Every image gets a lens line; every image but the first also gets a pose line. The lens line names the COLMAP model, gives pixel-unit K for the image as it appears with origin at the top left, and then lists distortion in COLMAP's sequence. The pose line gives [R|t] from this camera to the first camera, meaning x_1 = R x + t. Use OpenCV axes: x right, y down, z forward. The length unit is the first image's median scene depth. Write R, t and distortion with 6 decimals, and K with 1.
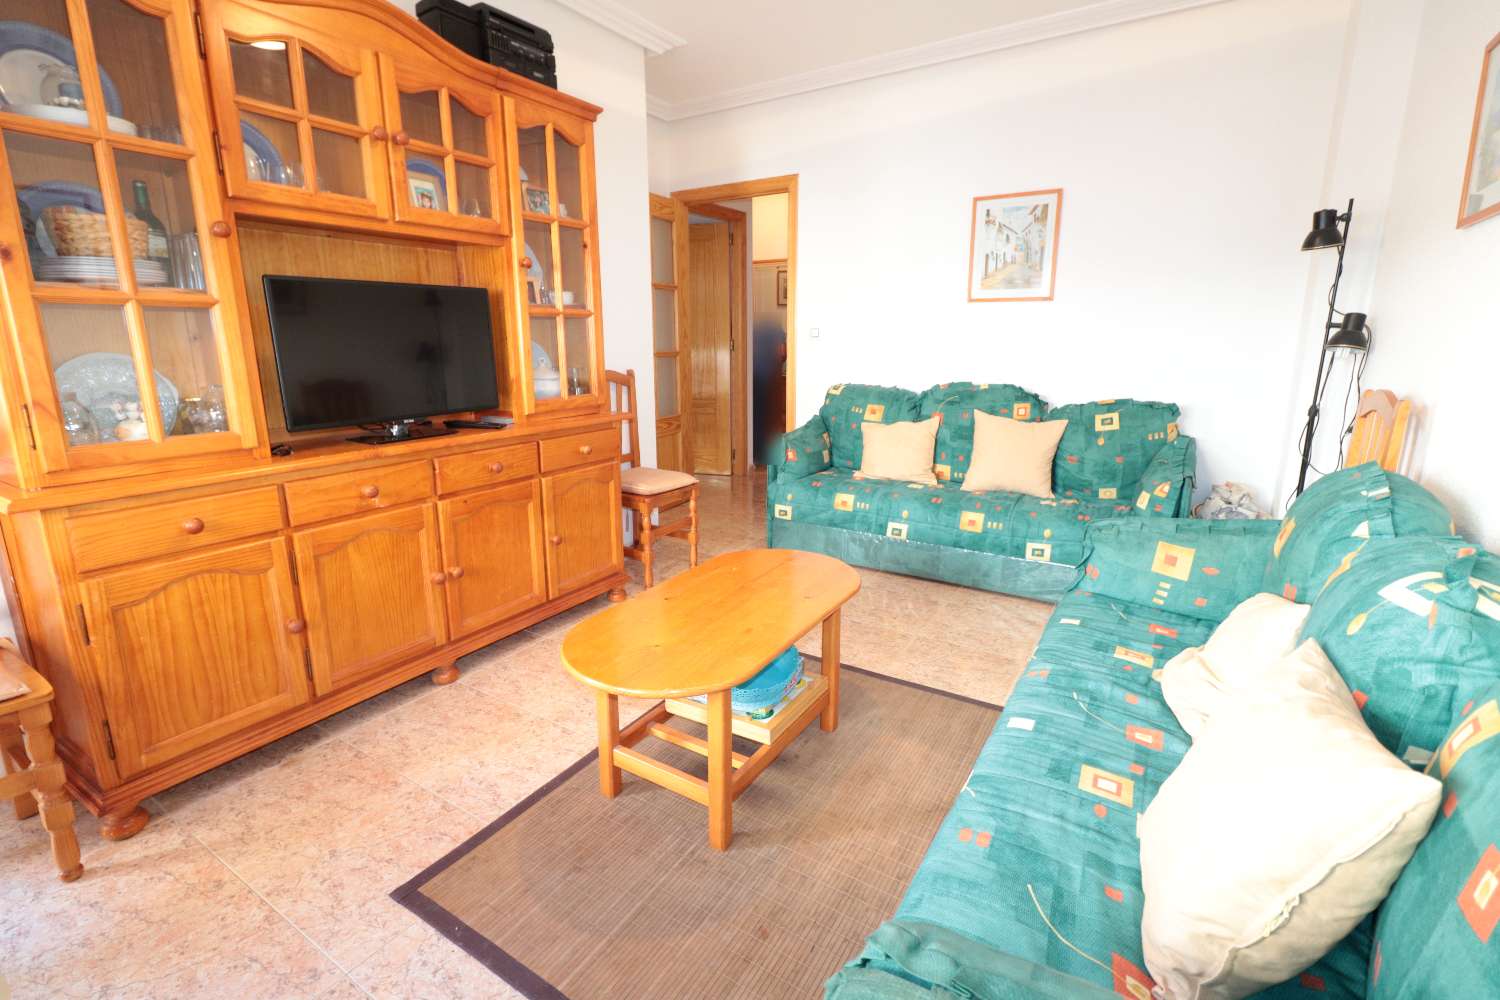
lens RADIAL K [[690.3, 0, 740.1], [0, 690.3, 488.0], [0, 0, 1]] dist [0.002493, -0.001121]
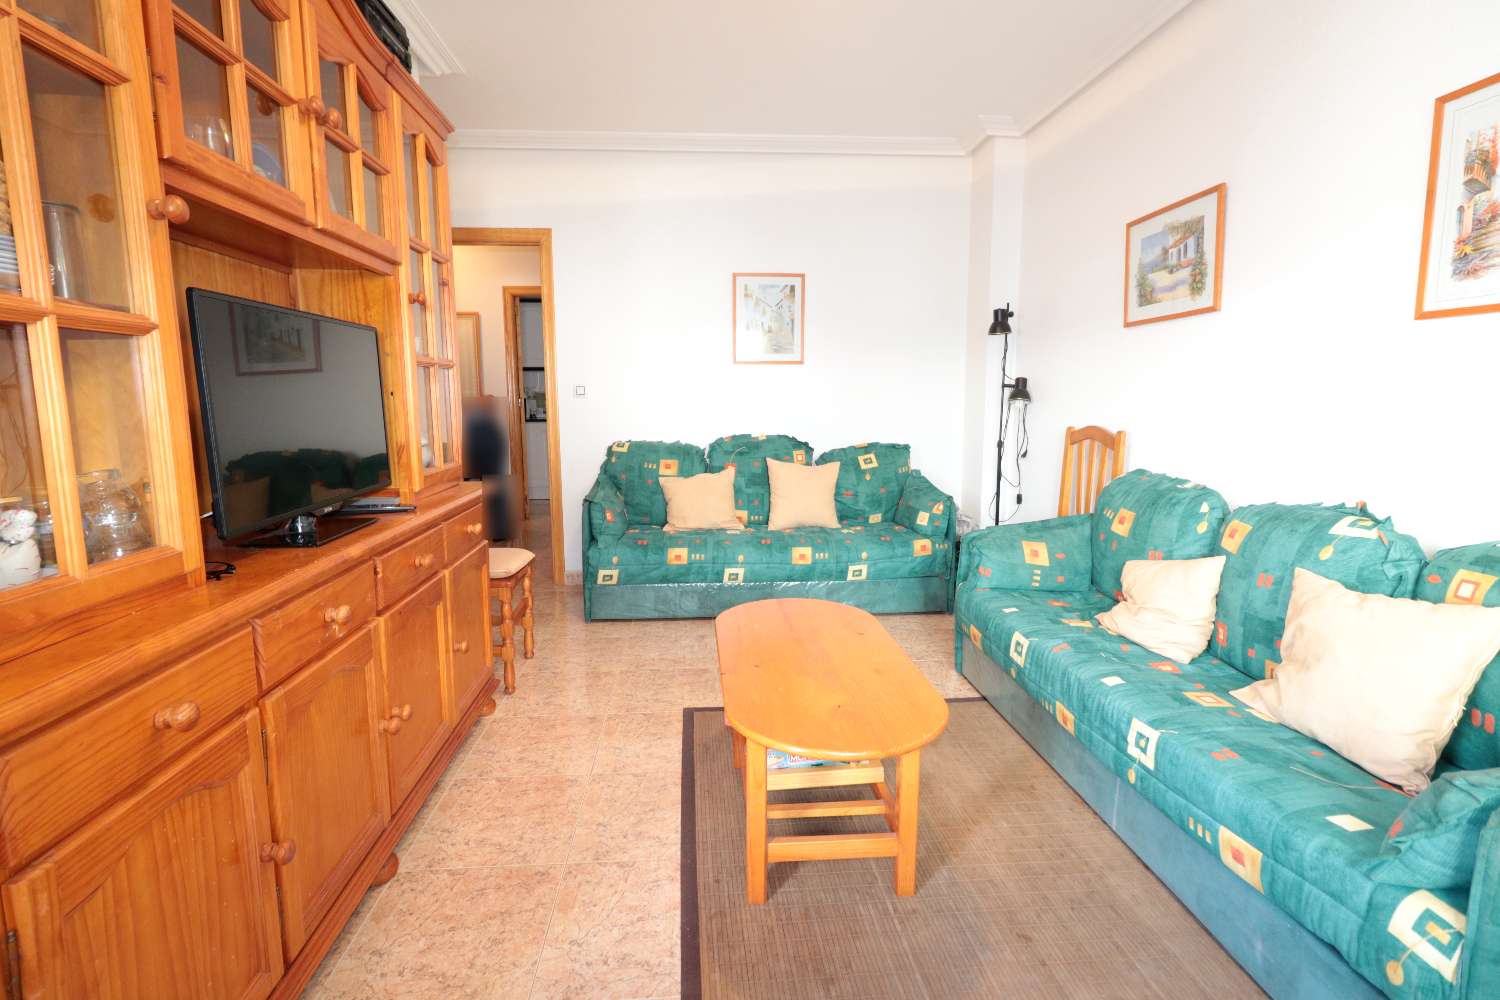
lens RADIAL K [[690.3, 0, 743.8], [0, 690.3, 485.2], [0, 0, 1]] dist [0.002493, -0.001121]
pose [[0.801398, -0.077499, 0.593089, -0.386127], [0.130678, 0.990302, -0.047173, -0.023453], [-0.583681, 0.115308, 0.803754, 0.135842]]
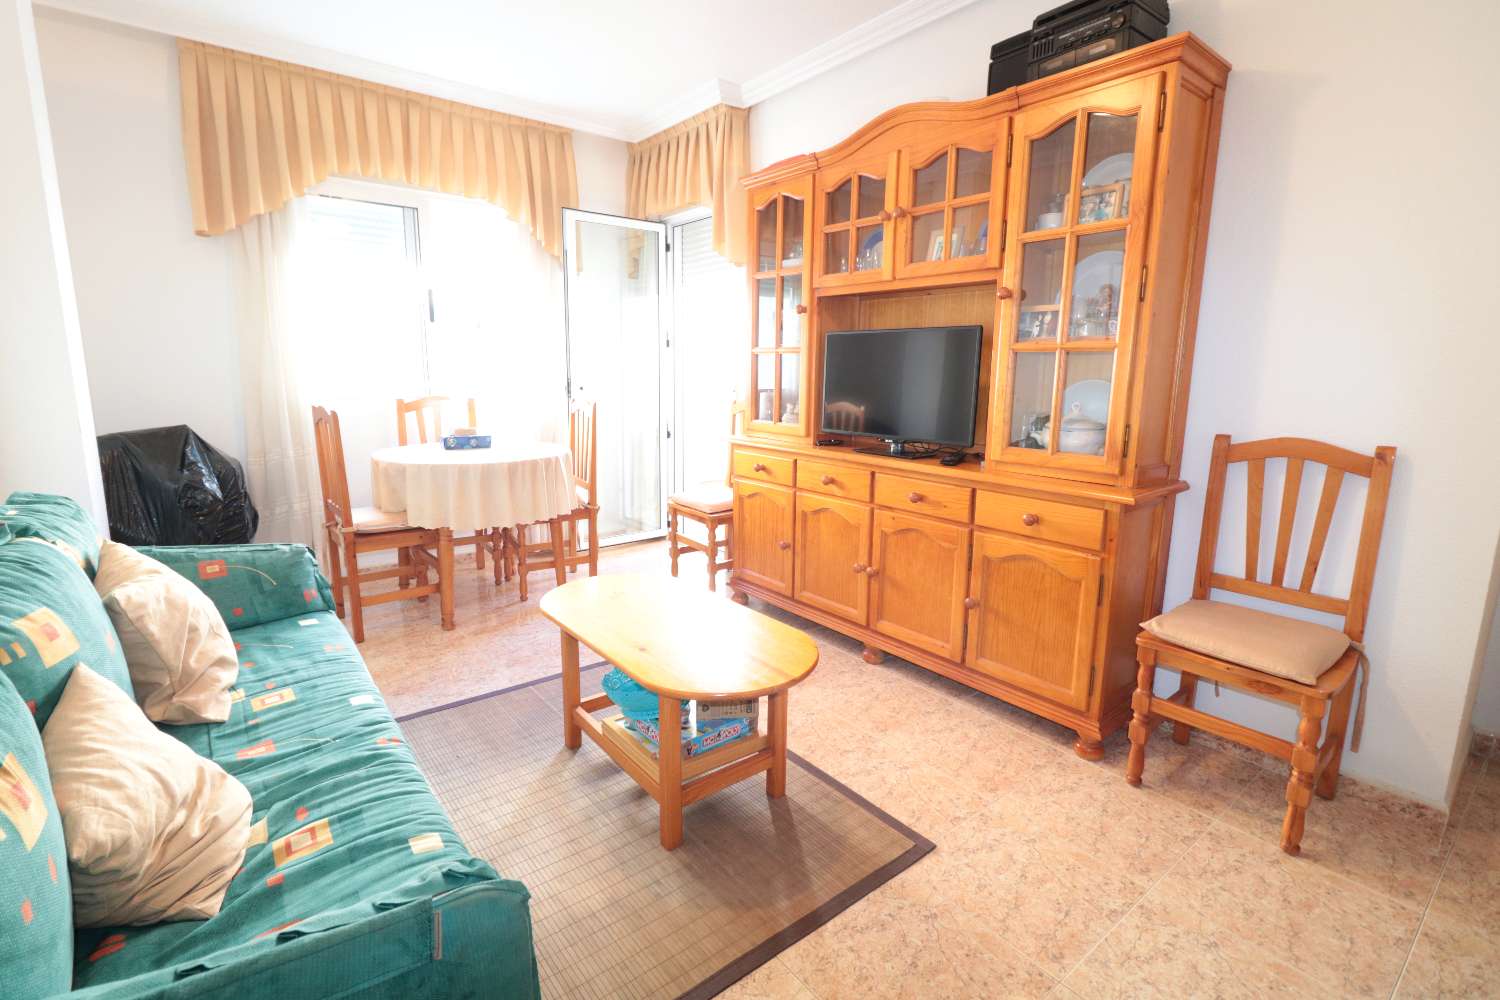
lens RADIAL K [[690.3, 0, 738.8], [0, 690.3, 488.2], [0, 0, 1]] dist [0.002493, -0.001121]
pose [[-0.332751, 0.164967, -0.928473, 0.524900], [-0.213187, 0.945931, 0.244472, -0.180218], [0.918601, 0.279287, -0.279590, 0.779552]]
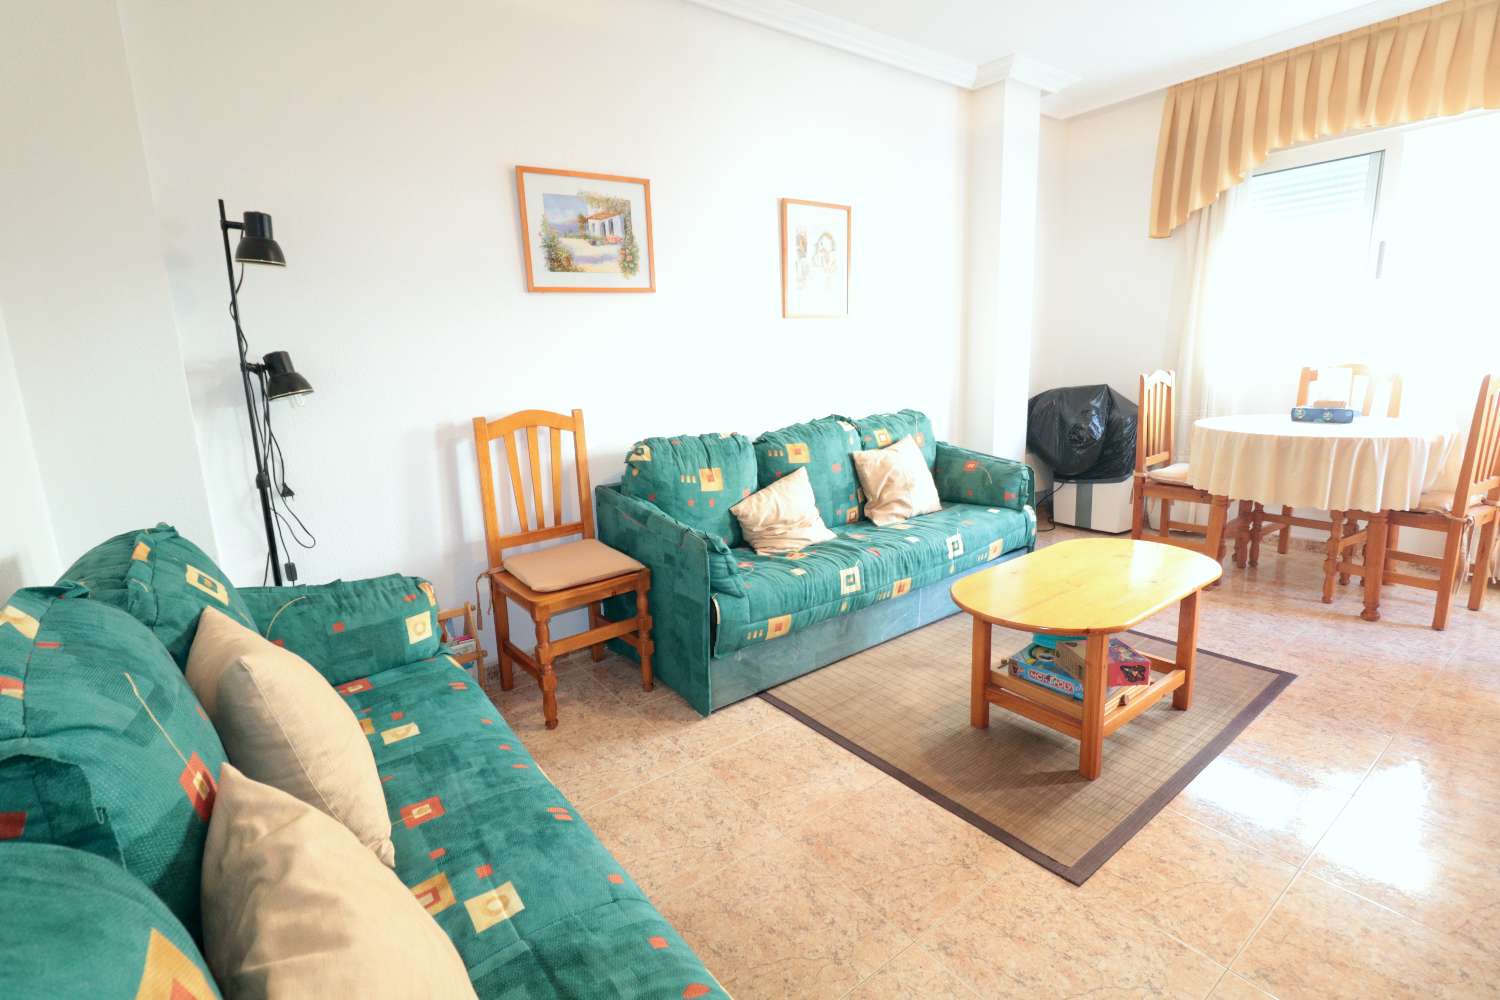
lens RADIAL K [[690.3, 0, 741.0], [0, 690.3, 487.6], [0, 0, 1]] dist [0.002493, -0.001121]
pose [[-0.934463, -0.025362, 0.355155, 0.068569], [0.120447, 0.916141, 0.382334, -0.273913], [-0.335069, 0.400054, -0.853045, 1.223426]]
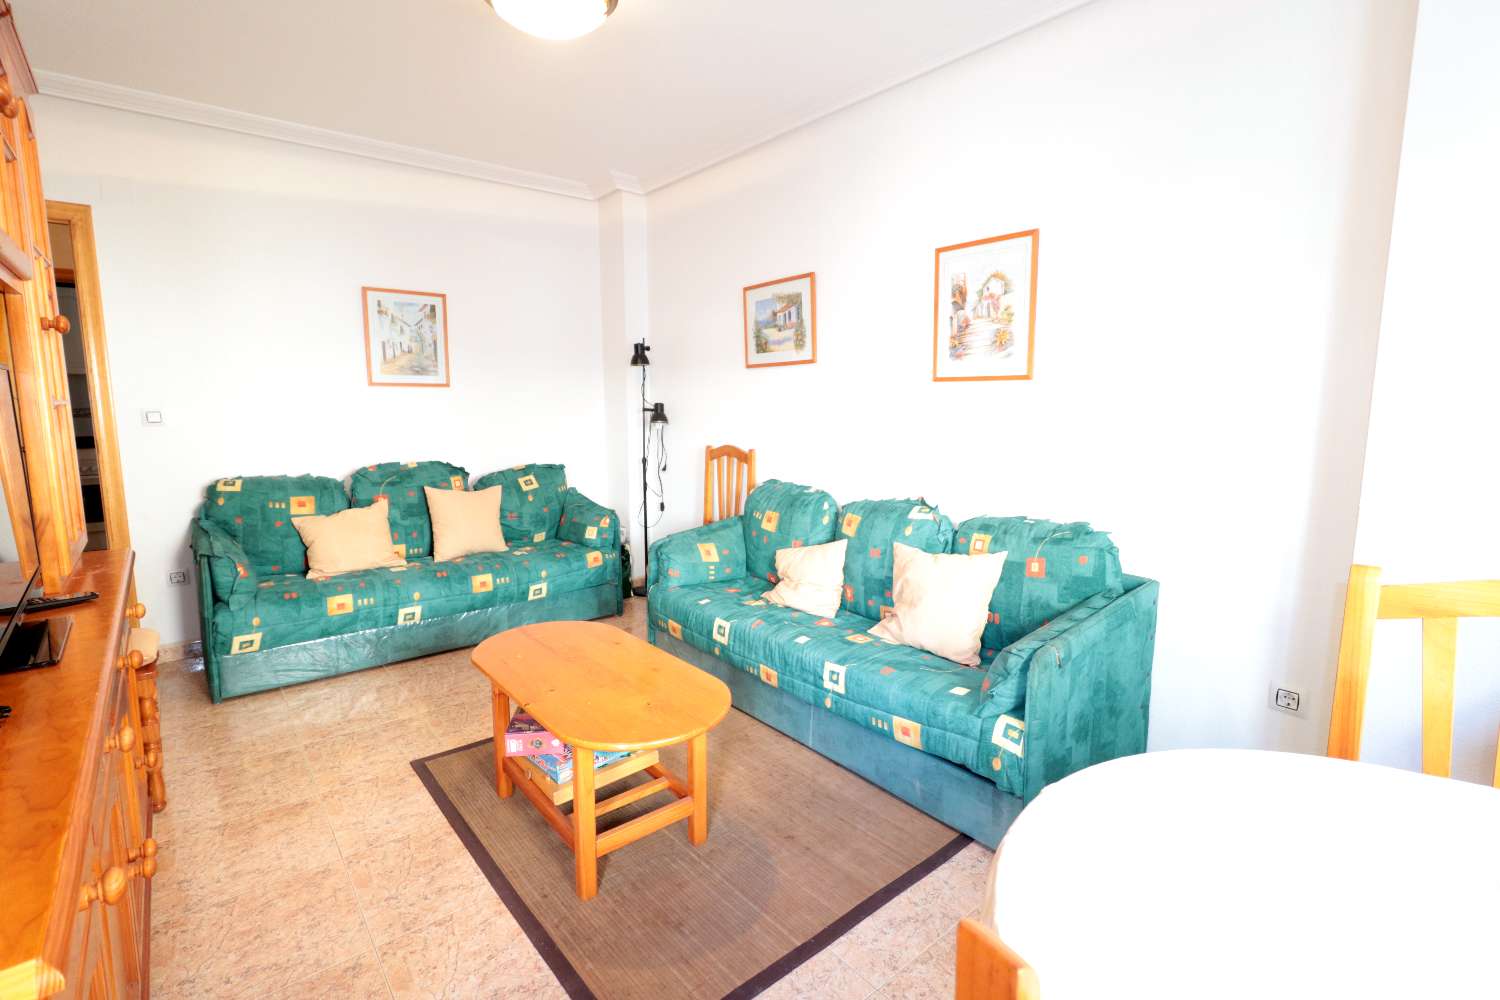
lens RADIAL K [[690.3, 0, 742.4], [0, 690.3, 487.3], [0, 0, 1]] dist [0.002493, -0.001121]
pose [[0.311957, -0.118445, 0.942684, -0.552344], [0.205640, 0.977097, 0.054717, -0.075417], [-0.927575, 0.176784, 0.329169, 0.209031]]
